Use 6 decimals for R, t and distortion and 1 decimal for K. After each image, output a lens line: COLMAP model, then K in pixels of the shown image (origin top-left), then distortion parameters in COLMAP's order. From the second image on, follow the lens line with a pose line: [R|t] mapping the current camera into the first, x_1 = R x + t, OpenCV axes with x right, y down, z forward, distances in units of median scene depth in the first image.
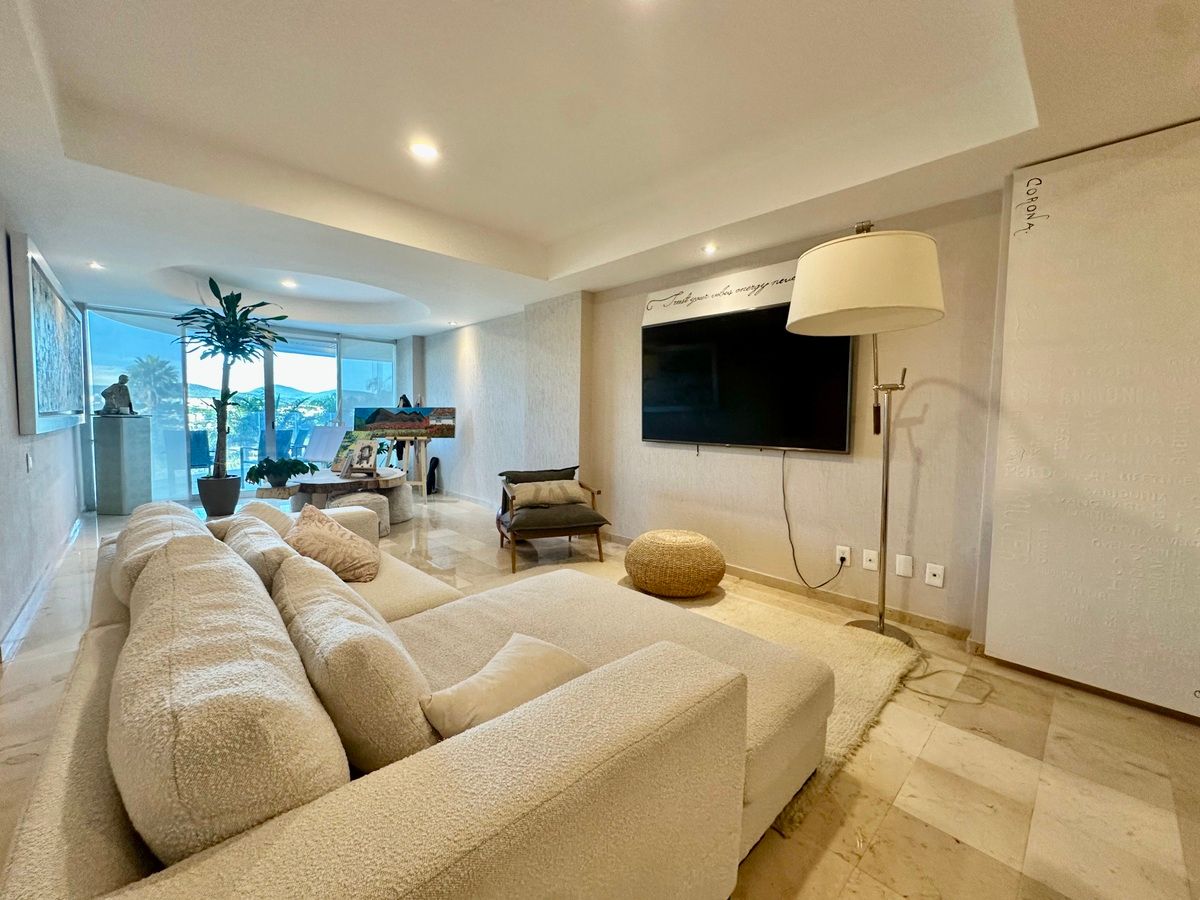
lens RADIAL K [[481.0, 0, 600.0], [0, 481.0, 450.0], [0, 0, 1]] dist [-0.001813, 0.000106]
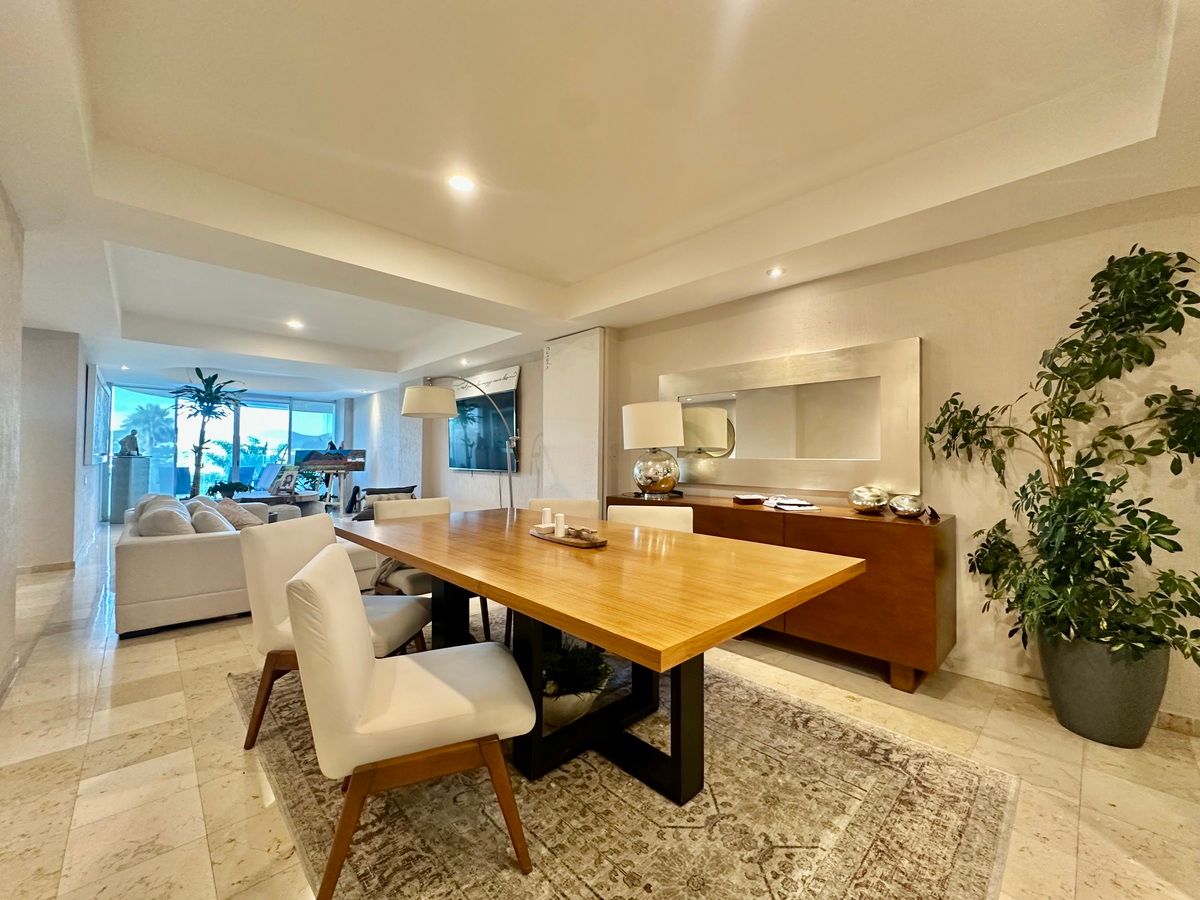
lens RADIAL K [[481.0, 0, 600.0], [0, 481.0, 450.0], [0, 0, 1]] dist [-0.001813, 0.000106]
pose [[0.999953, -0.007930, 0.005612, 0.442867], [0.008385, 0.996237, -0.086265, 0.047361], [-0.004906, 0.086308, 0.996256, -0.484750]]
